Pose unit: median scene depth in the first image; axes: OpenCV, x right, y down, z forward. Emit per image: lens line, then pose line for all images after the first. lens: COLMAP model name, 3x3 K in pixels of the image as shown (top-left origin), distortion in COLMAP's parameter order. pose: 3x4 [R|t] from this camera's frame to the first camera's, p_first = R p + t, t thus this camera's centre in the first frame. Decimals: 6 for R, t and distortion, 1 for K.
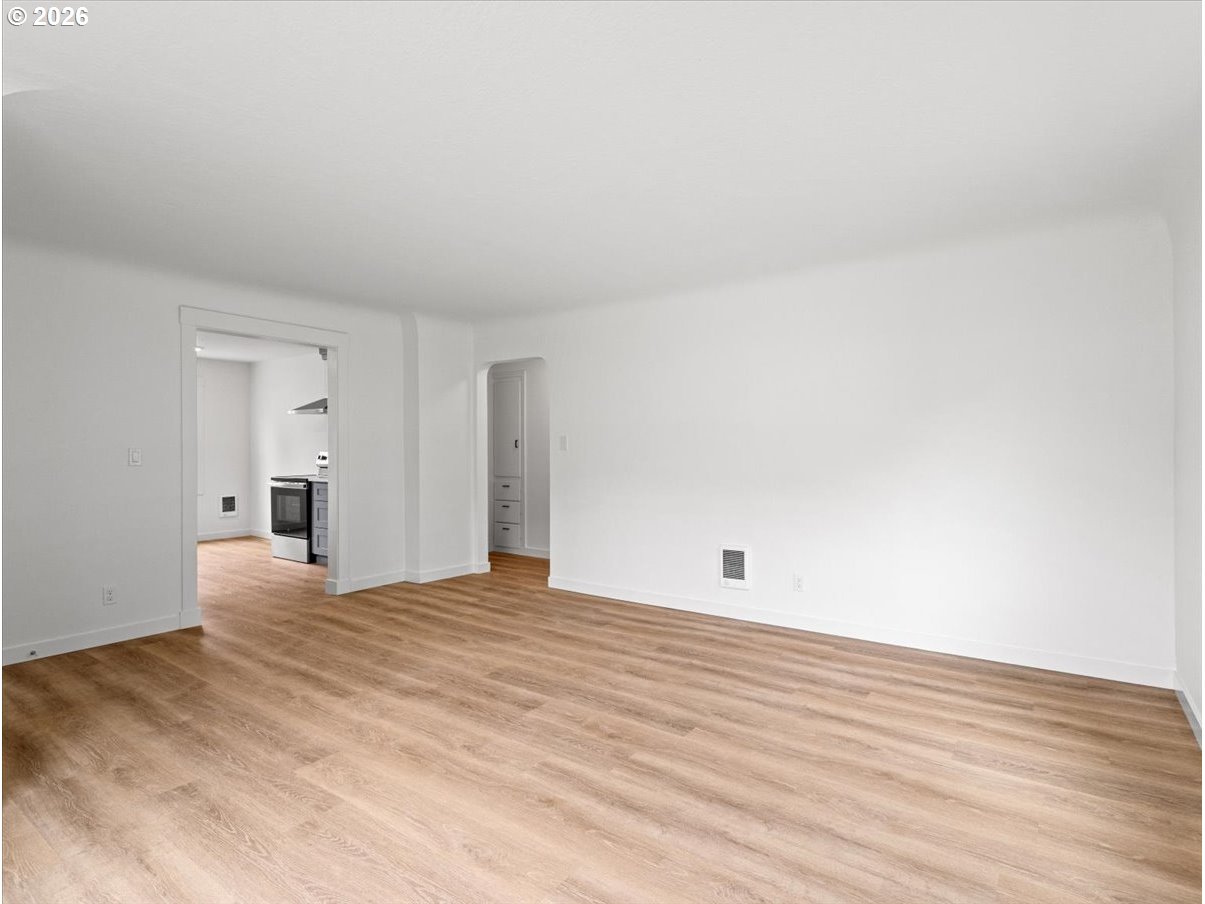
lens RADIAL K [[626.5, 0, 604.8], [0, 626.5, 456.9], [0, 0, 1]] dist [-0.002873, 0.000857]
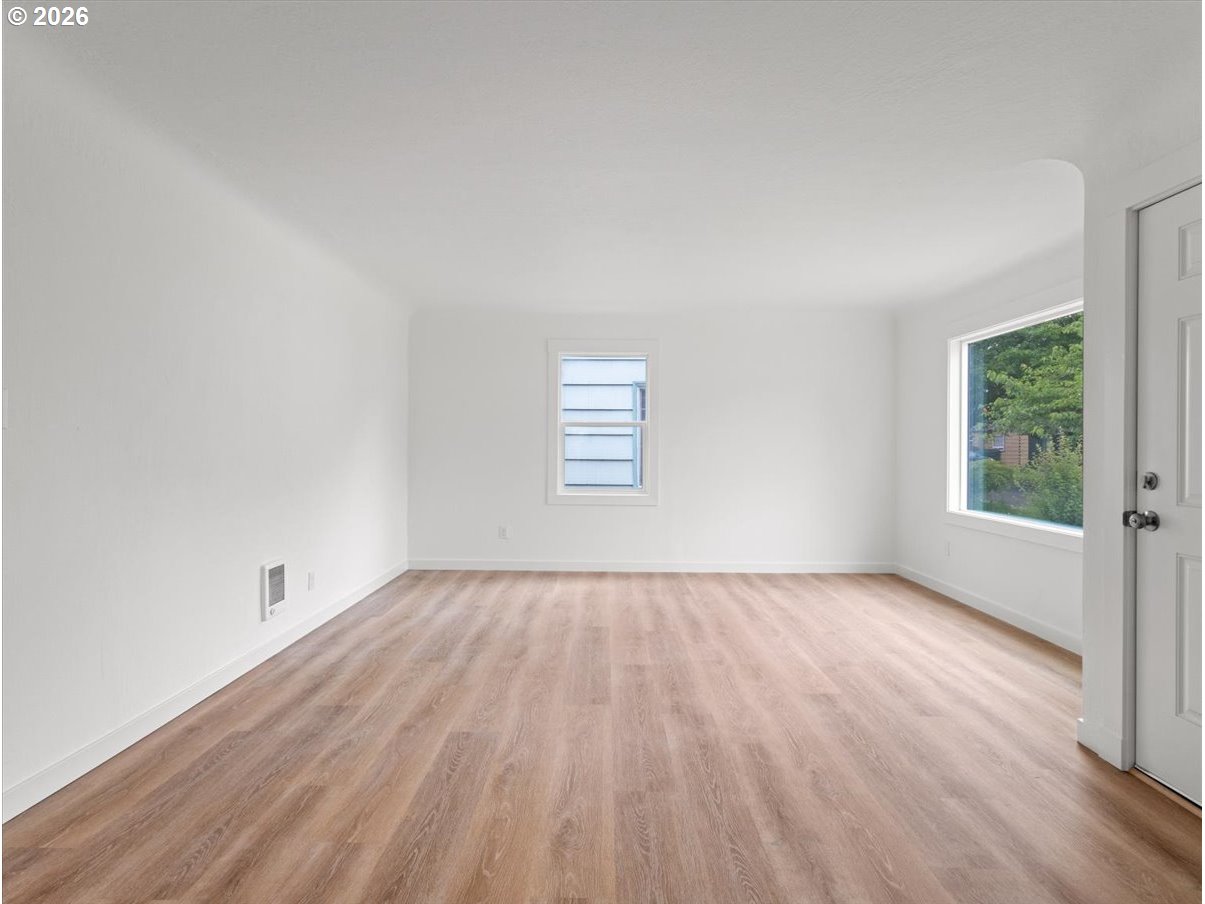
lens RADIAL K [[626.5, 0, 609.0], [0, 626.5, 447.7], [0, 0, 1]] dist [-0.002873, 0.000857]
pose [[-0.589555, -0.004604, 0.807715, -0.930535], [0.000686, 0.999981, 0.006201, -0.000174], [-0.807728, 0.004210, -0.589540, 1.594716]]
